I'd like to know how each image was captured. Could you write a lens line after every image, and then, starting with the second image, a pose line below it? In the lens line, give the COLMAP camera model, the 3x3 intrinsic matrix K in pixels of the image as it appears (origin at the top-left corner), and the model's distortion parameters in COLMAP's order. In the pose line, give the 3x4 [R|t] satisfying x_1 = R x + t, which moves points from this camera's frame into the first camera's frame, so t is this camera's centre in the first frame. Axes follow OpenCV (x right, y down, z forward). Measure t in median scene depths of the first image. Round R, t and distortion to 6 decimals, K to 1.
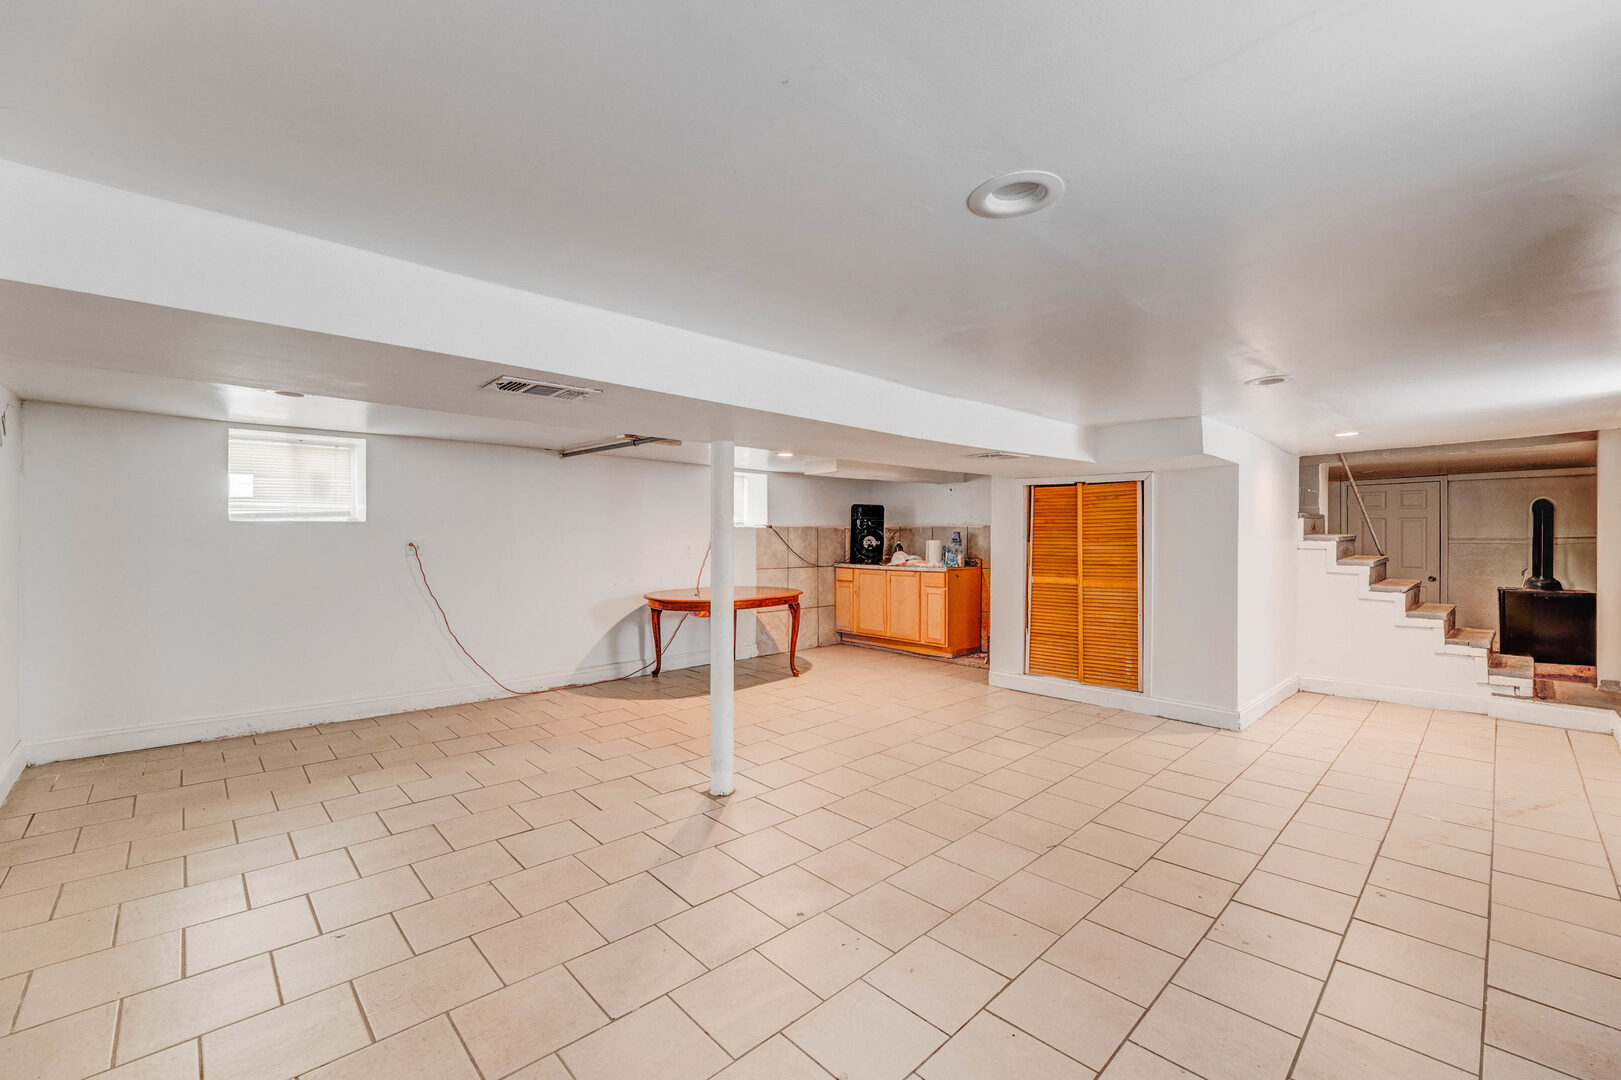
lens RADIAL K [[652.7, 0, 805.1], [0, 652.7, 539.4], [0, 0, 1]] dist [-0.001791, -0.000303]
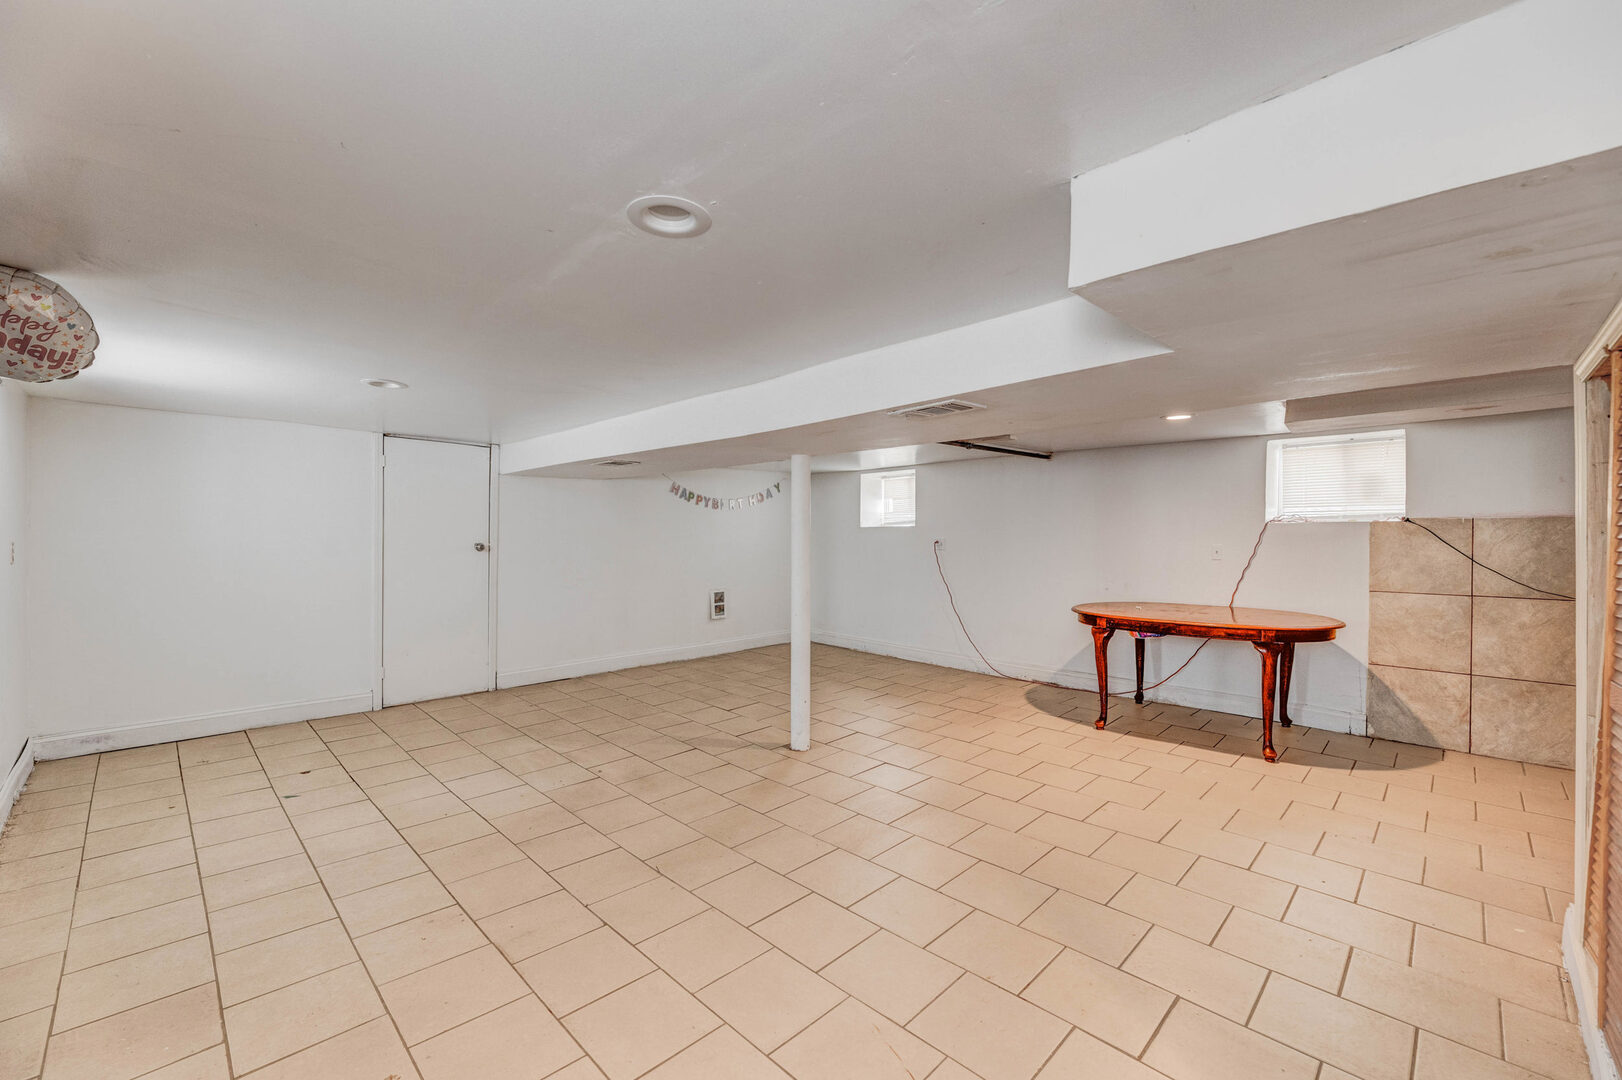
lens RADIAL K [[653.1, 0, 805.6], [0, 653.1, 539.4], [0, 0, 1]] dist [-0.001791, -0.000303]
pose [[0.030842, 0.002206, -0.999522, 0.509814], [-0.007365, 0.999971, 0.001979, 0.000881], [0.999497, 0.007300, 0.030857, 0.463182]]
